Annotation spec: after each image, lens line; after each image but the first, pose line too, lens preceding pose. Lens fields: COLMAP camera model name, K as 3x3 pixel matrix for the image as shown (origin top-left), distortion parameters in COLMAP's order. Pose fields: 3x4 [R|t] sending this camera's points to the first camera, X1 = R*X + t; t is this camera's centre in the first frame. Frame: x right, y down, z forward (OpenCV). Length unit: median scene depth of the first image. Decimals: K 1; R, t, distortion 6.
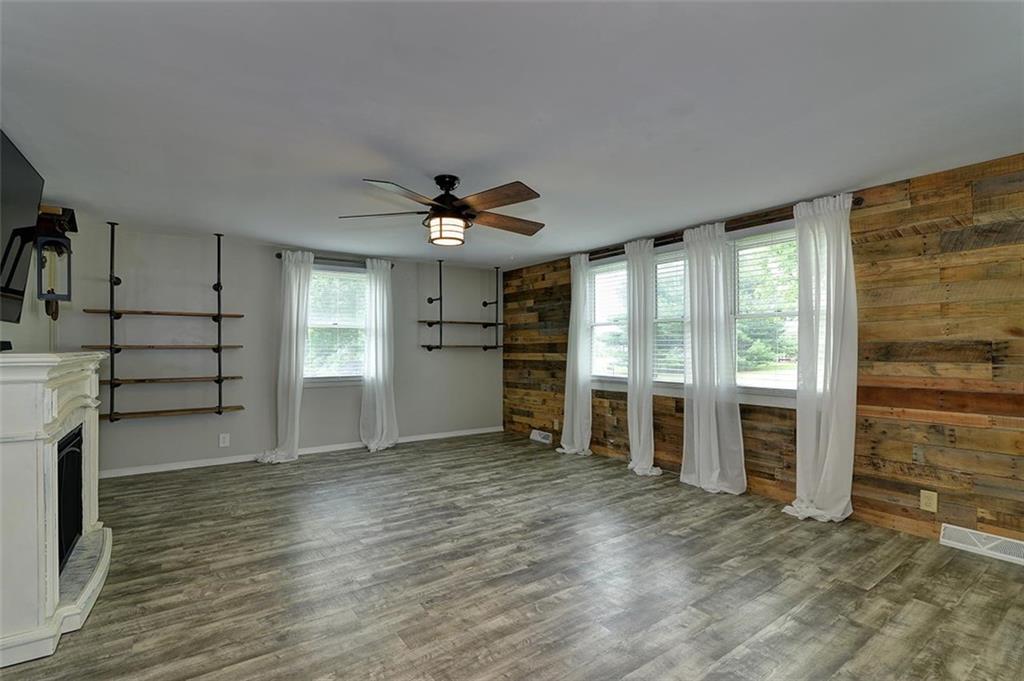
lens RADIAL K [[468.6, 0, 511.9], [0, 468.6, 343.3], [0, 0, 1]] dist [-0.019956, 0.000385]
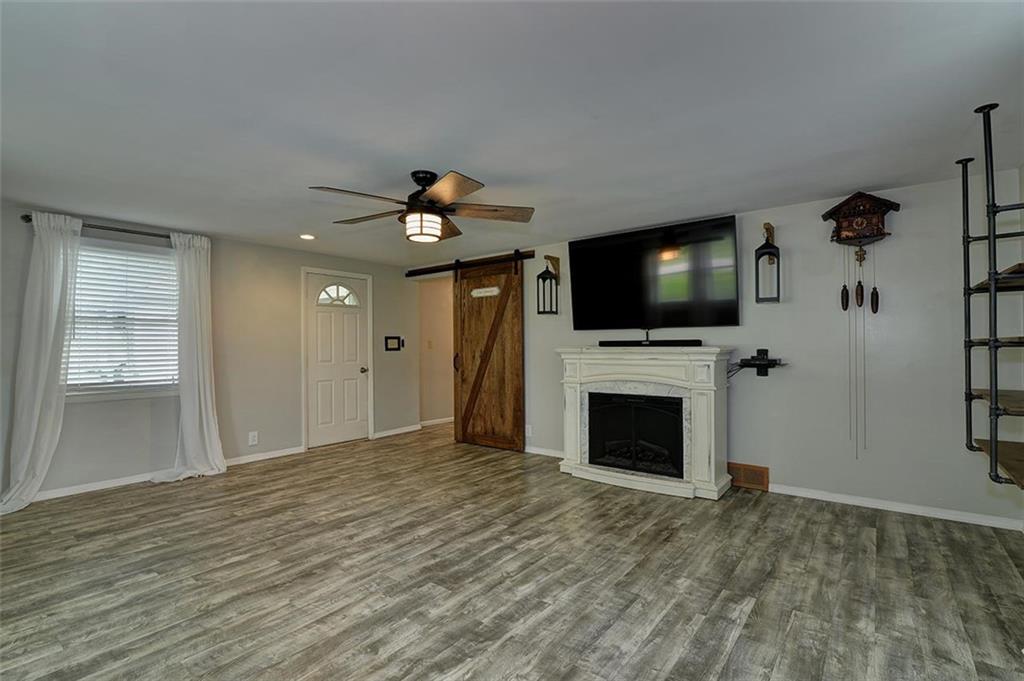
lens RADIAL K [[468.6, 0, 511.9], [0, 468.6, 342.7], [0, 0, 1]] dist [-0.019956, 0.000385]
pose [[-0.957505, 0.007193, -0.288328, -0.029649], [0.011295, 0.999857, -0.012563, 0.016740], [0.288196, -0.015286, -0.957449, 1.943734]]
